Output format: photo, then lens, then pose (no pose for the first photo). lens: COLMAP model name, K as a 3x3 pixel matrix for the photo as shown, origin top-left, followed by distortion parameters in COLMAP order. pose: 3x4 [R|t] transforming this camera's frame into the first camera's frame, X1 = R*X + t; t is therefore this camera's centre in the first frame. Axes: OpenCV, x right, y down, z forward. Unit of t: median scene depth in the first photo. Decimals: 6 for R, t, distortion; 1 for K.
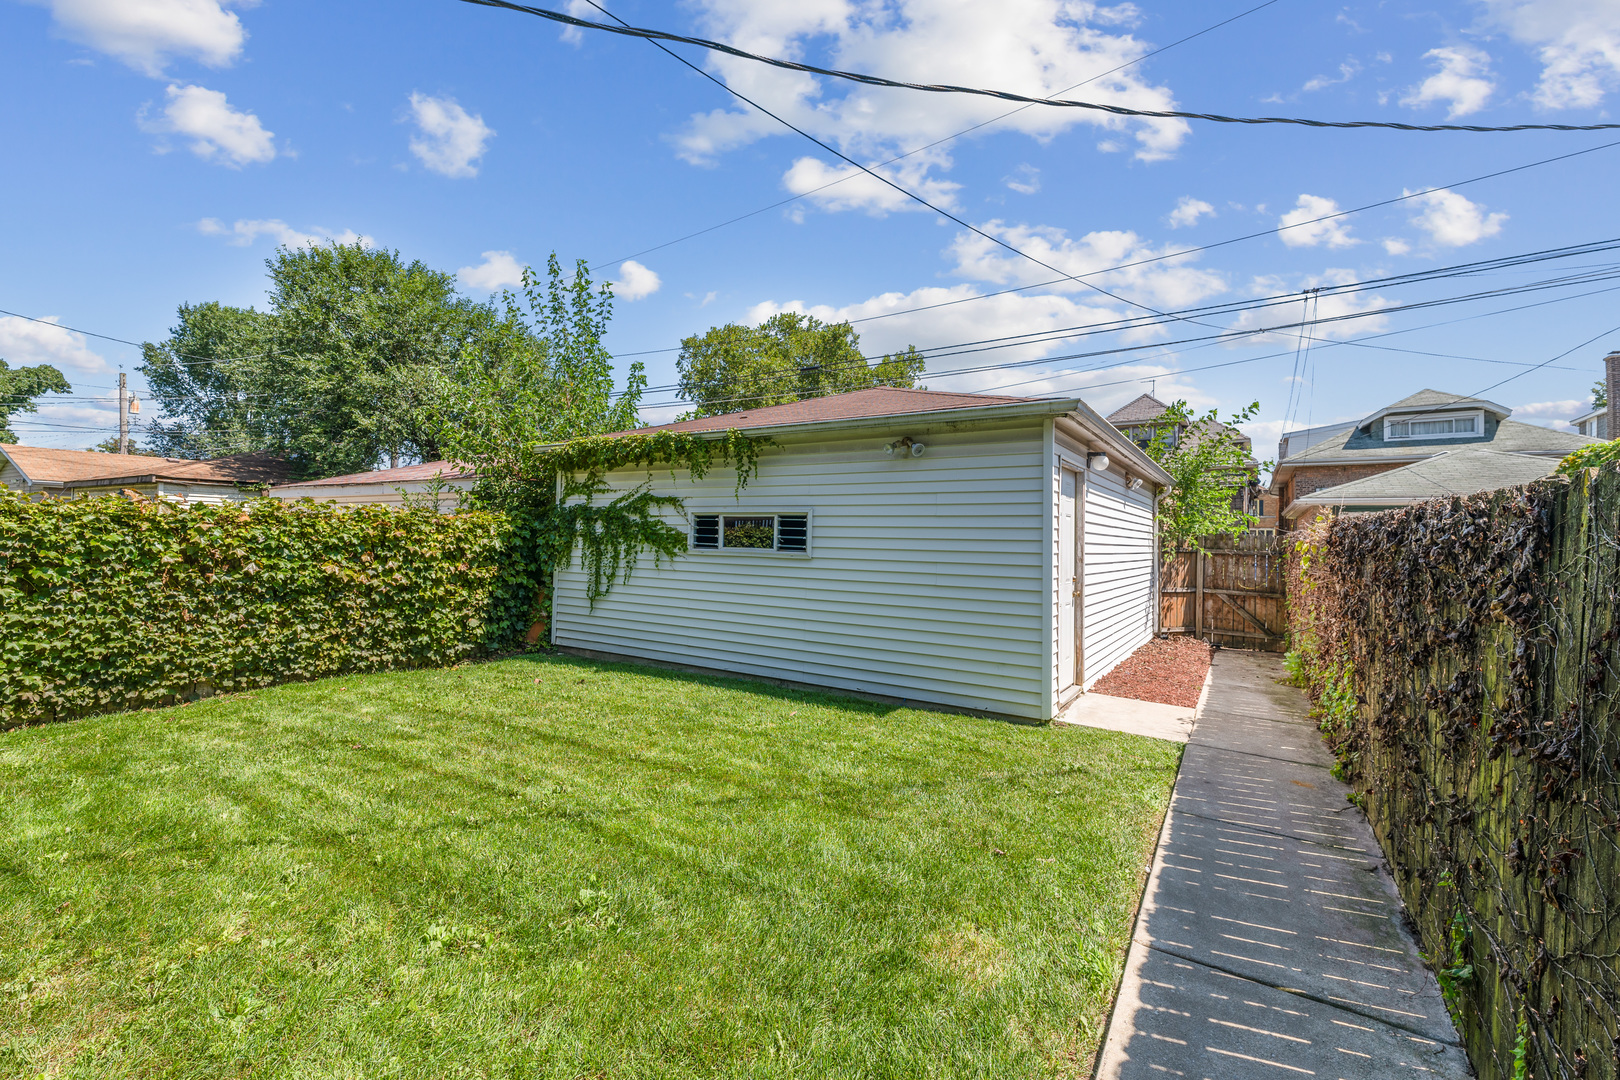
lens RADIAL K [[682.5, 0, 805.5], [0, 682.5, 552.3], [0, 0, 1]] dist [0.000261, 0.000133]
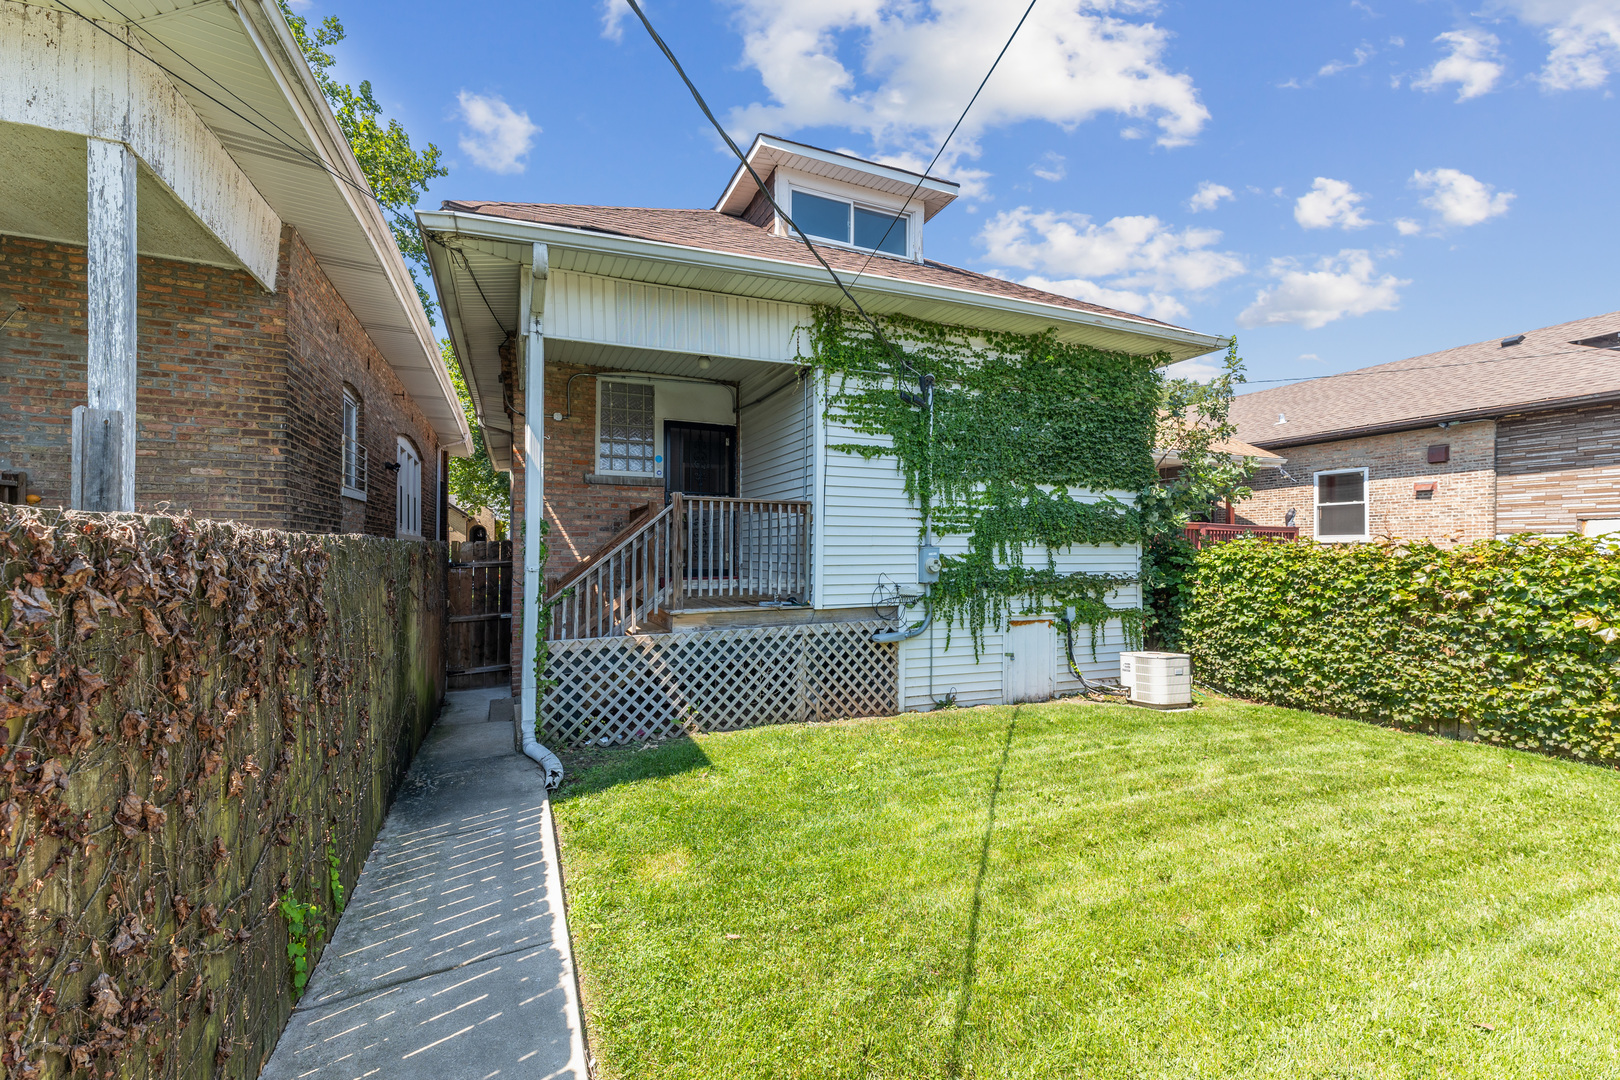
lens RADIAL K [[669.9, 0, 807.2], [0, 669.9, 536.6], [0, 0, 1]] dist [0.021505, 0.000191]
pose [[-0.555463, -0.039471, -0.830604, 0.875457], [-0.029298, 0.999182, -0.027889, -0.045074], [0.831025, 0.008844, -0.556165, 1.405517]]
